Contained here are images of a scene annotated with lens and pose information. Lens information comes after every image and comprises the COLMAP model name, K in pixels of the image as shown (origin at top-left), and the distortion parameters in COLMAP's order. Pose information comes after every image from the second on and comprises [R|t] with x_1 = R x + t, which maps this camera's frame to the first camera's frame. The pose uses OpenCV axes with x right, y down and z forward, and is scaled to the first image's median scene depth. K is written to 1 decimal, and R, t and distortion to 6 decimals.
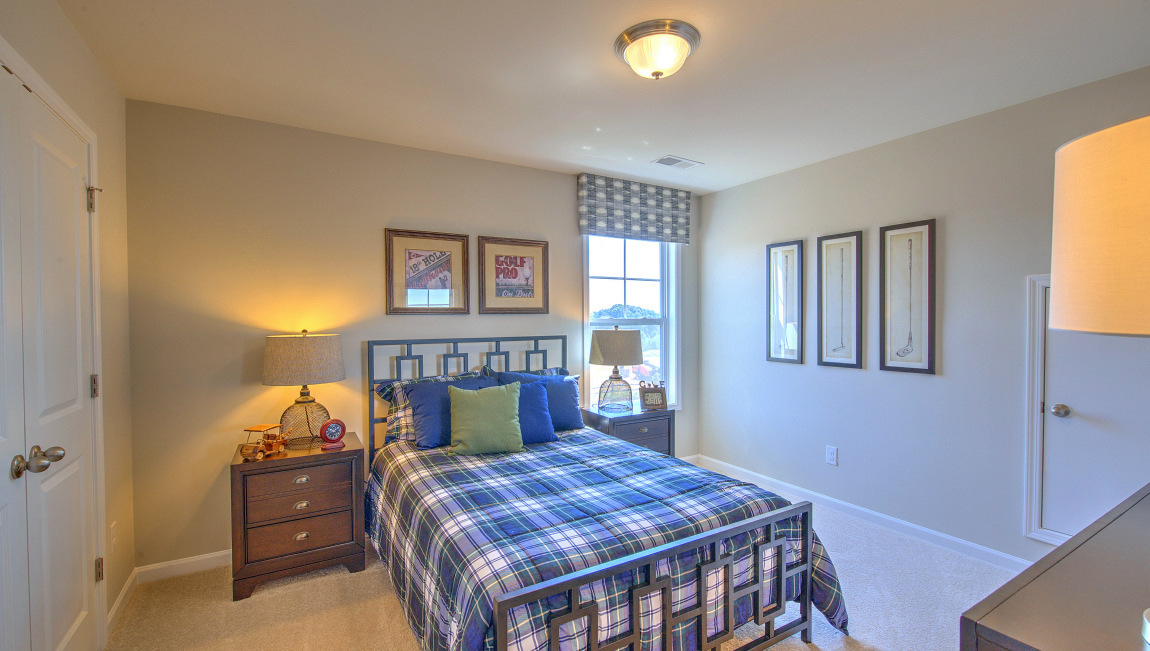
lens RADIAL K [[499.4, 0, 577.6], [0, 499.4, 326.8], [0, 0, 1]] dist [0.002650, -0.000309]
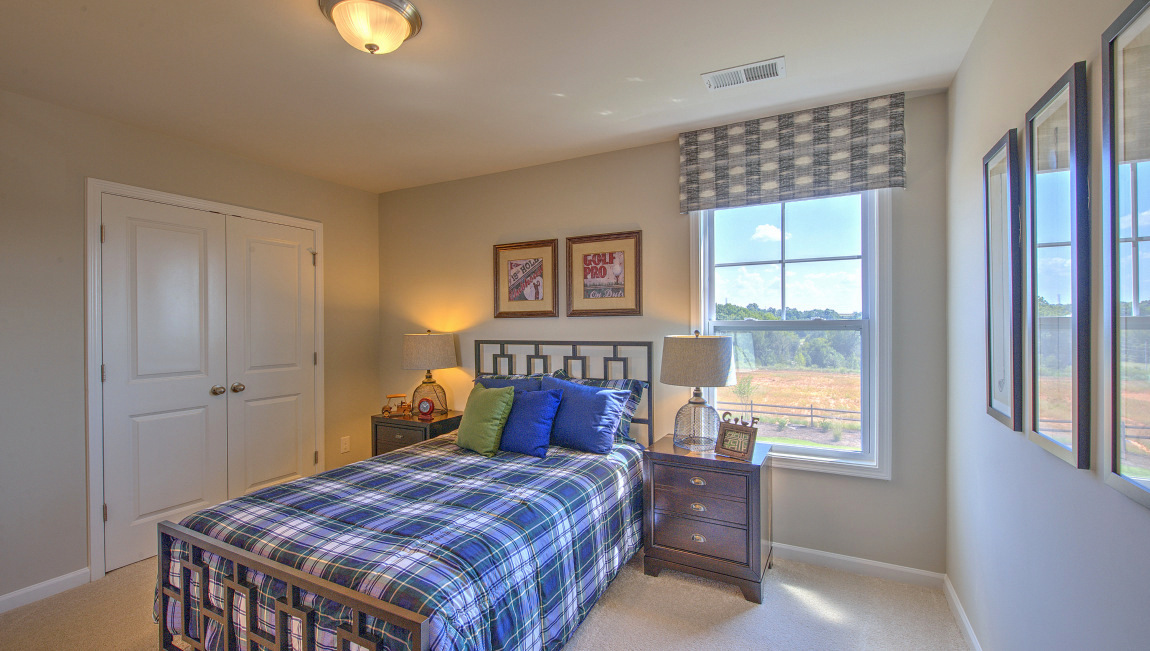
lens RADIAL K [[499.4, 0, 577.6], [0, 499.4, 326.8], [0, 0, 1]] dist [0.002650, -0.000309]
pose [[0.506173, 0.010481, -0.862368, 0.648845], [-0.008467, 0.999938, 0.007183, -0.012645], [0.862390, 0.003665, 0.506231, 0.504715]]
